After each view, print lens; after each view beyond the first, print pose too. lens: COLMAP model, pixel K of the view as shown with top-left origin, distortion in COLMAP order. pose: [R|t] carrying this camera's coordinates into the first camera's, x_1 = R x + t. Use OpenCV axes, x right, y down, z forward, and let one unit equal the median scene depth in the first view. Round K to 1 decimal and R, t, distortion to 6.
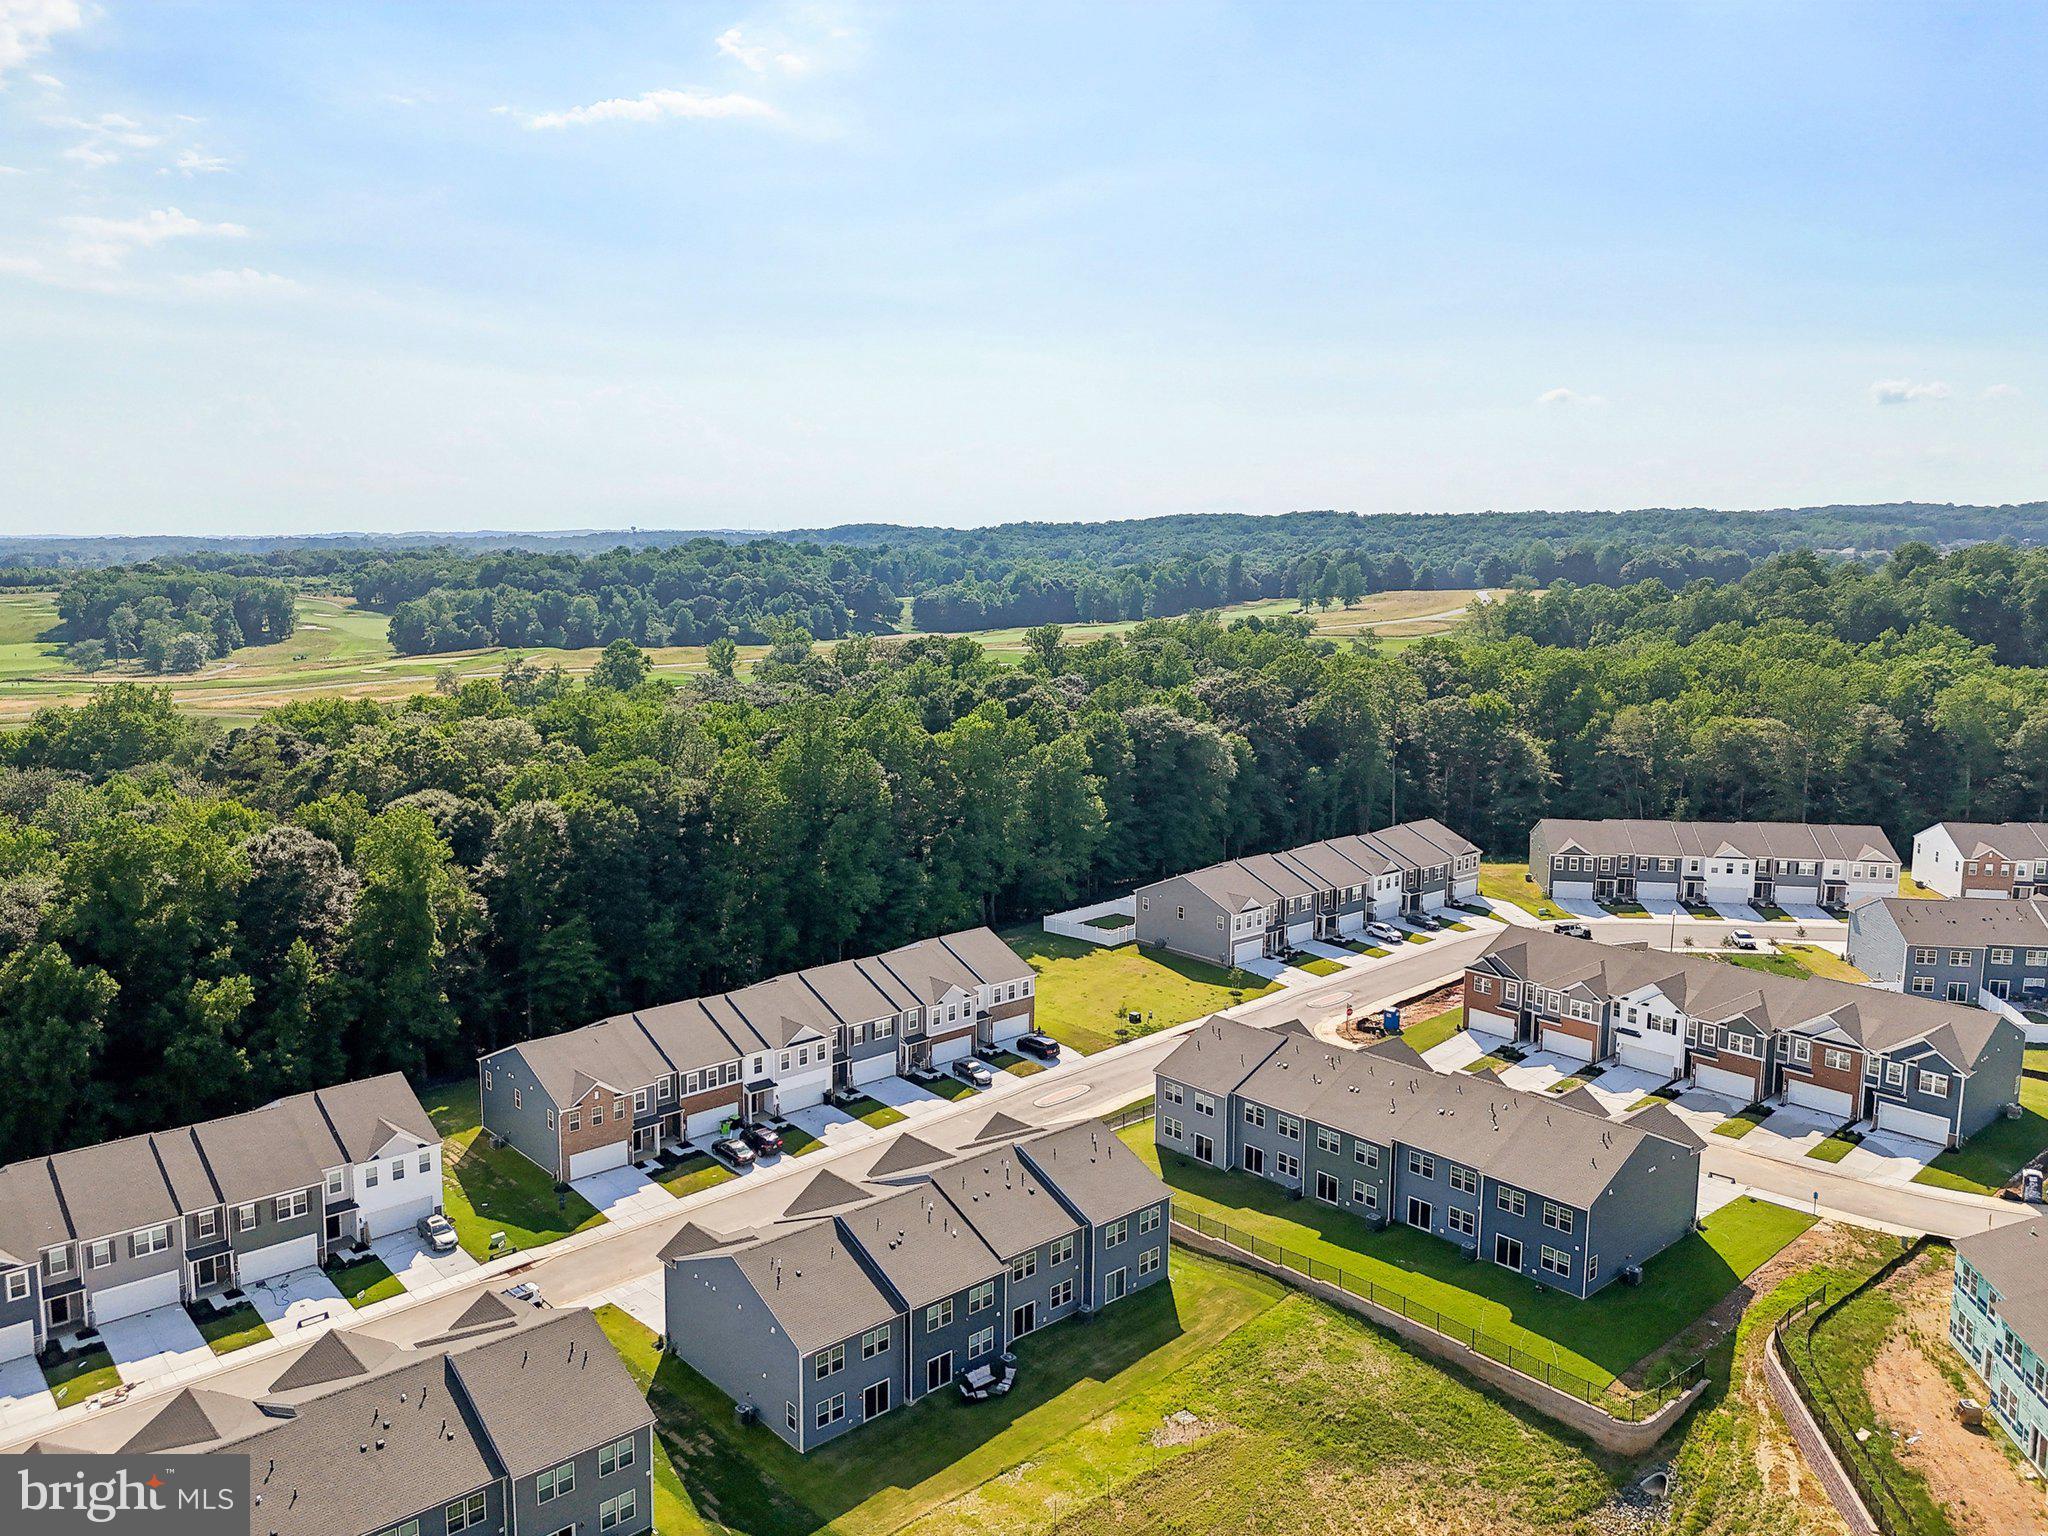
lens RADIAL K [[1524.3, 0, 1026.7], [0, 1524.3, 758.3], [0, 0, 1]] dist [0.084785, -0.094868]
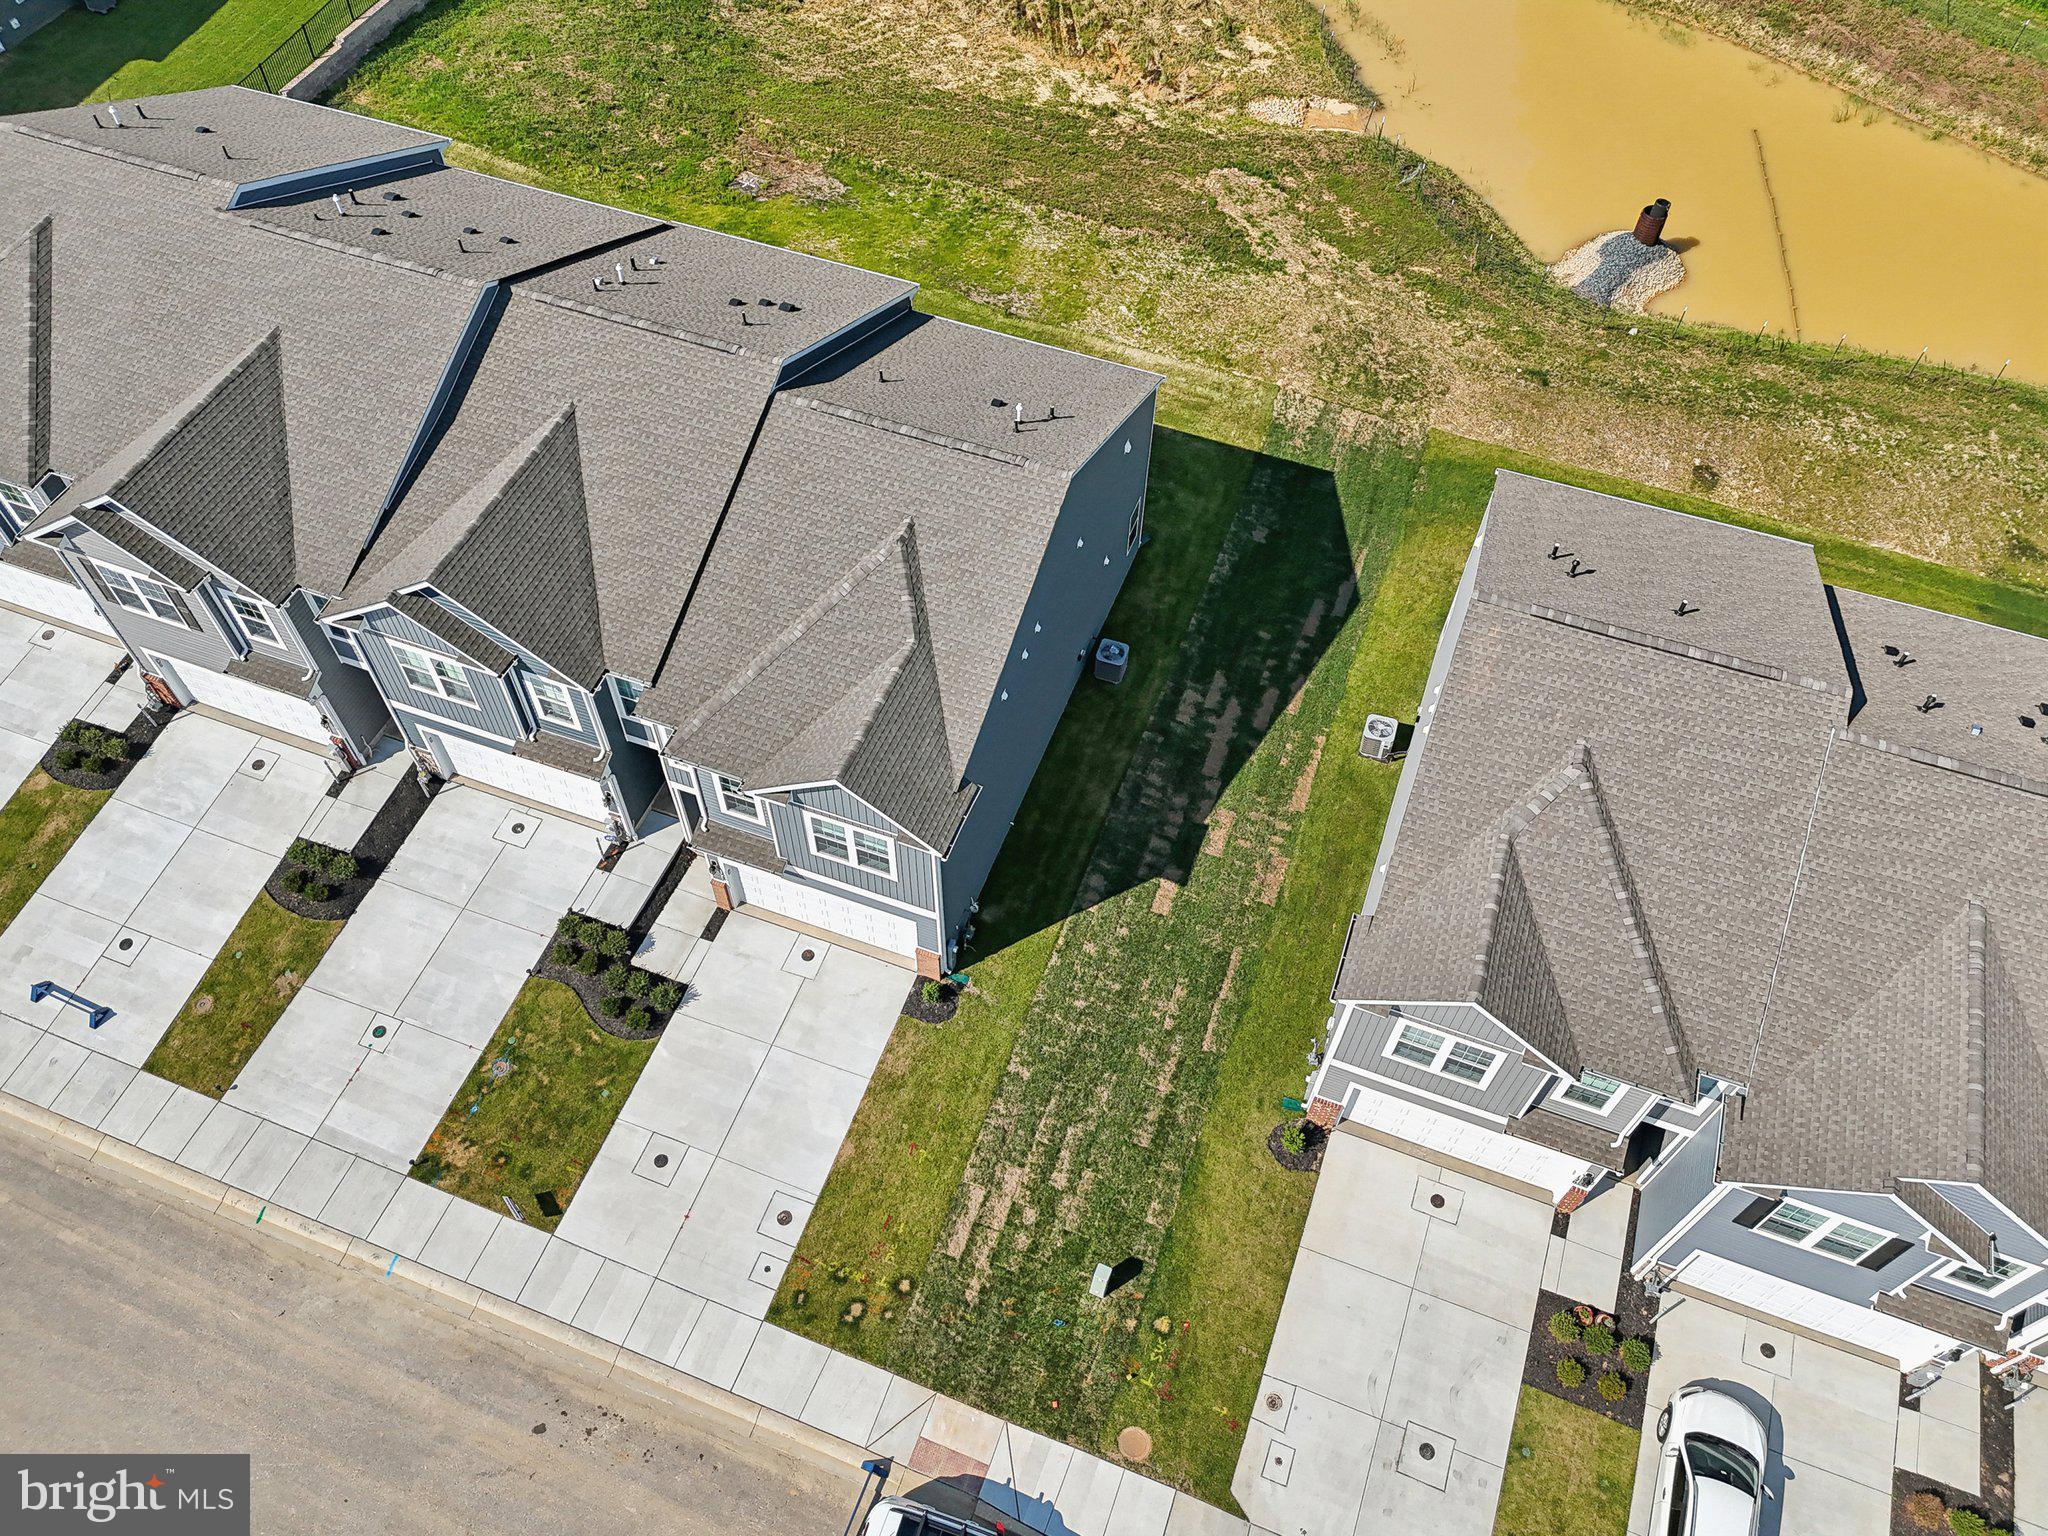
lens RADIAL K [[1505.4, 0, 1025.4], [0, 1505.4, 763.2], [0, 0, 1]] dist [0.083791, -0.092926]
pose [[-0.460430, -0.727457, 0.508734, -0.298888], [0.106764, 0.523555, 0.845276, 0.032416], [-0.881252, 0.443505, -0.163394, 0.774440]]
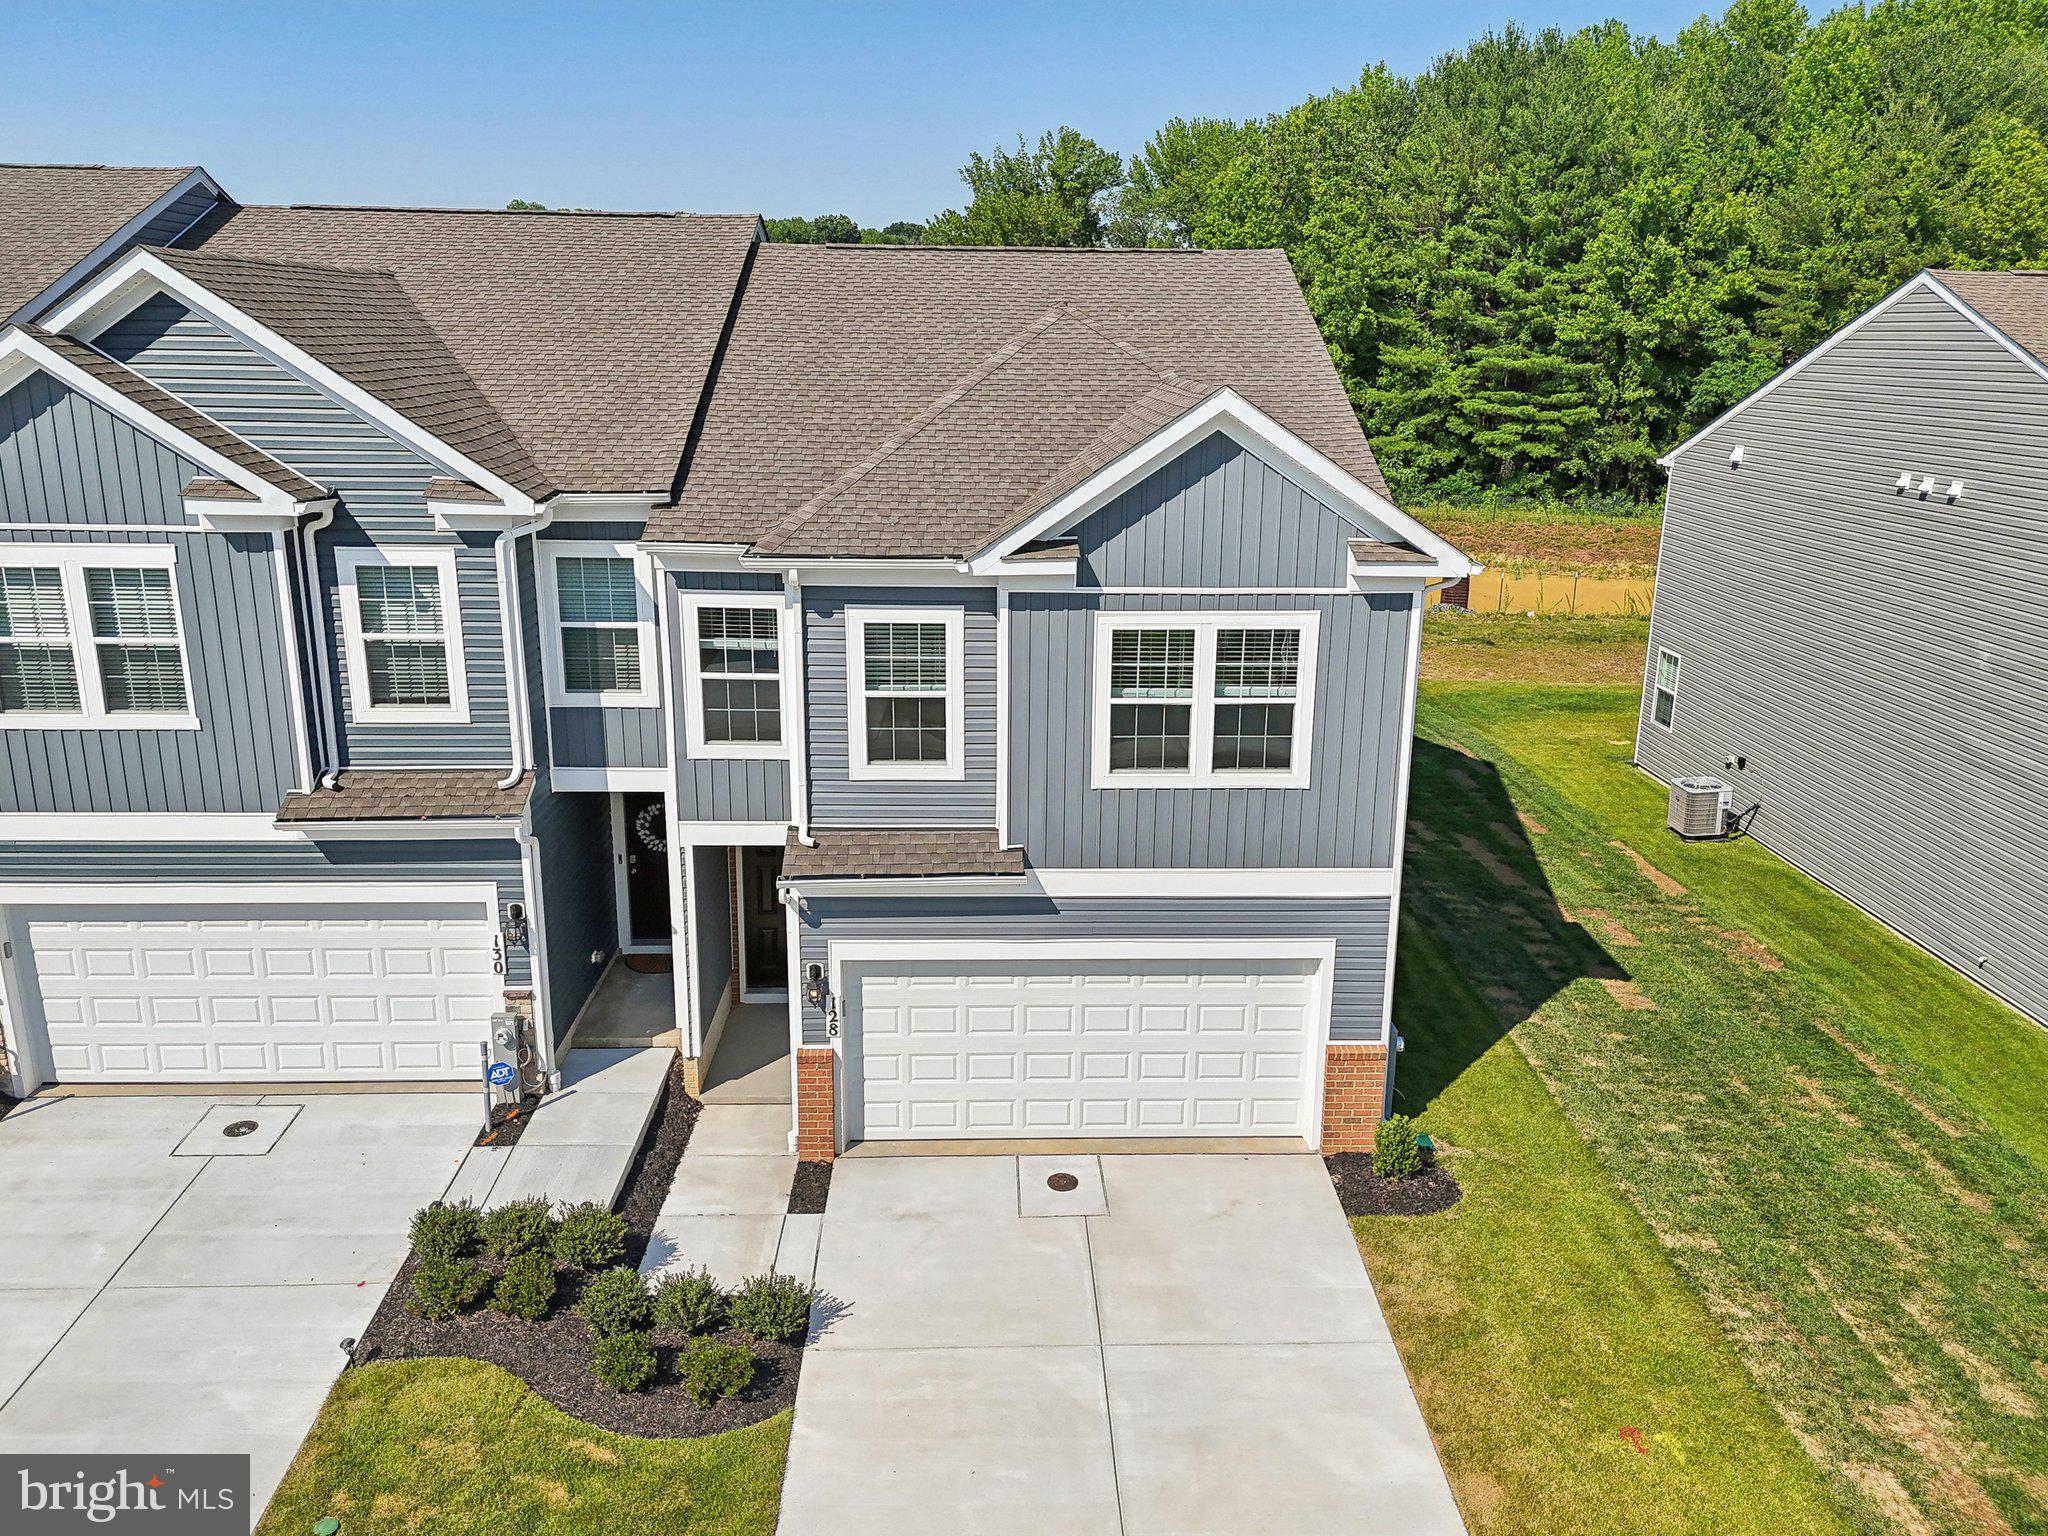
lens RADIAL K [[1524.3, 0, 1026.7], [0, 1524.3, 758.3], [0, 0, 1]] dist [0.084785, -0.094868]
pose [[-0.762869, -0.188308, 0.618523, -0.226676], [0.073856, 0.925005, 0.372707, 0.212862], [-0.642321, 0.330008, -0.691750, 0.853341]]
